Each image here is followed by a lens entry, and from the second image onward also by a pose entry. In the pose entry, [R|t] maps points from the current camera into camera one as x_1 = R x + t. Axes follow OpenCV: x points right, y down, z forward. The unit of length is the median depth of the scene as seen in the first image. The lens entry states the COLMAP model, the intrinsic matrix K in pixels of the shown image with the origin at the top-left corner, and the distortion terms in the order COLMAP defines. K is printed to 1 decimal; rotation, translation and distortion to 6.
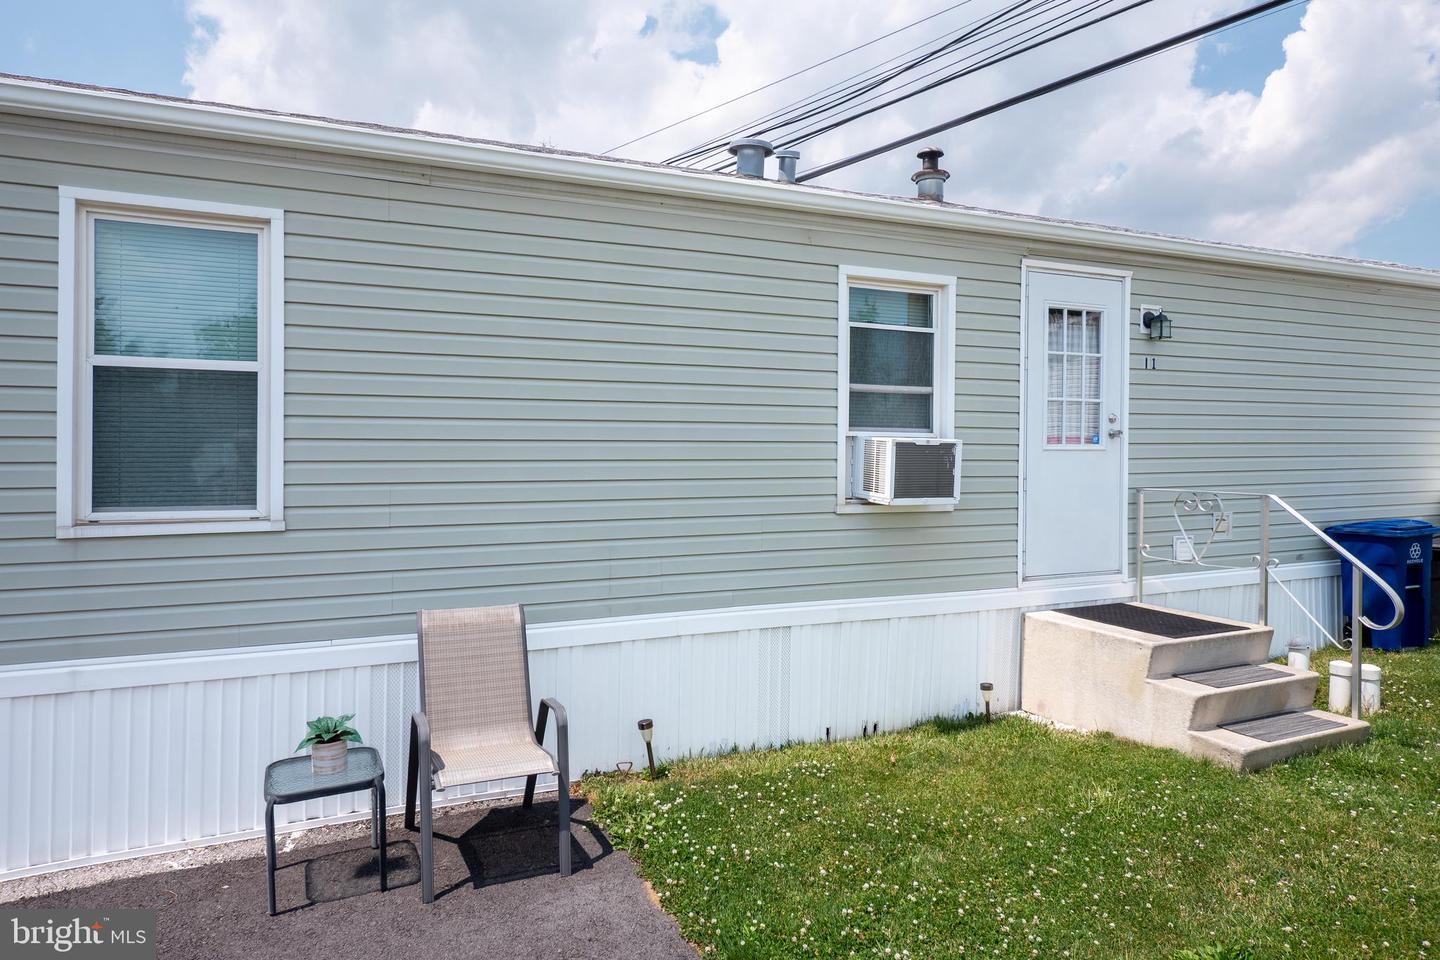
lens RADIAL K [[899.2, 0, 720.5], [0, 899.2, 464.0], [0, 0, 1]] dist [0.015621, 0.000620]
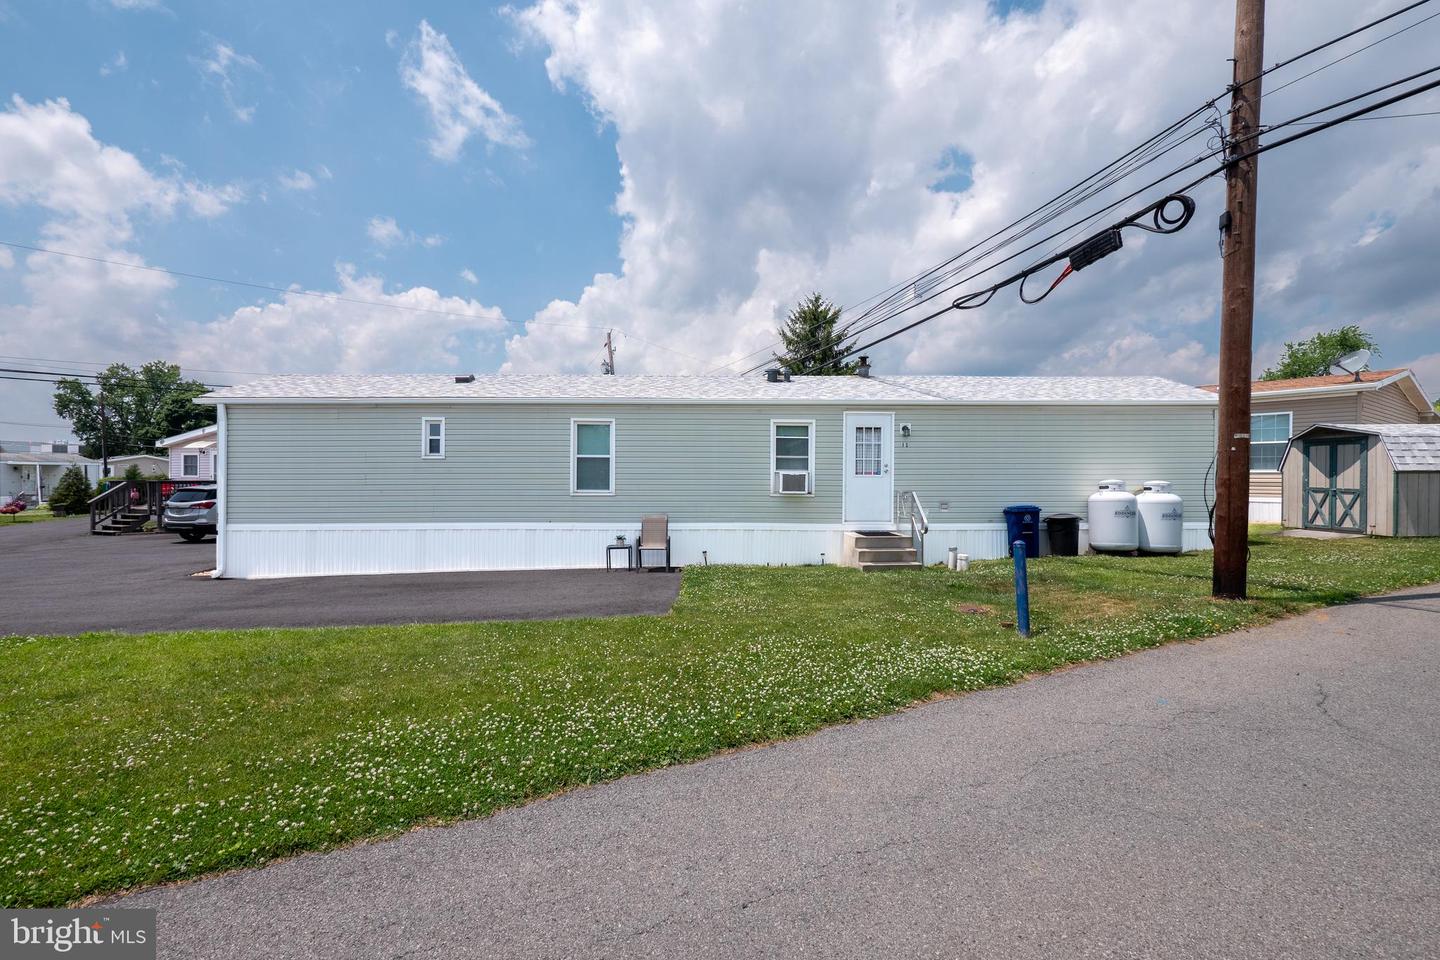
lens RADIAL K [[690.4, 0, 720.0], [0, 690.4, 480.0], [0, 0, 1]] dist [0.002831, 0.000486]
pose [[0.927577, -0.000530, -0.373631, 0.832588], [-0.008271, 0.999725, -0.021951, 0.049342], [0.373540, 0.023452, 0.927317, -1.276881]]
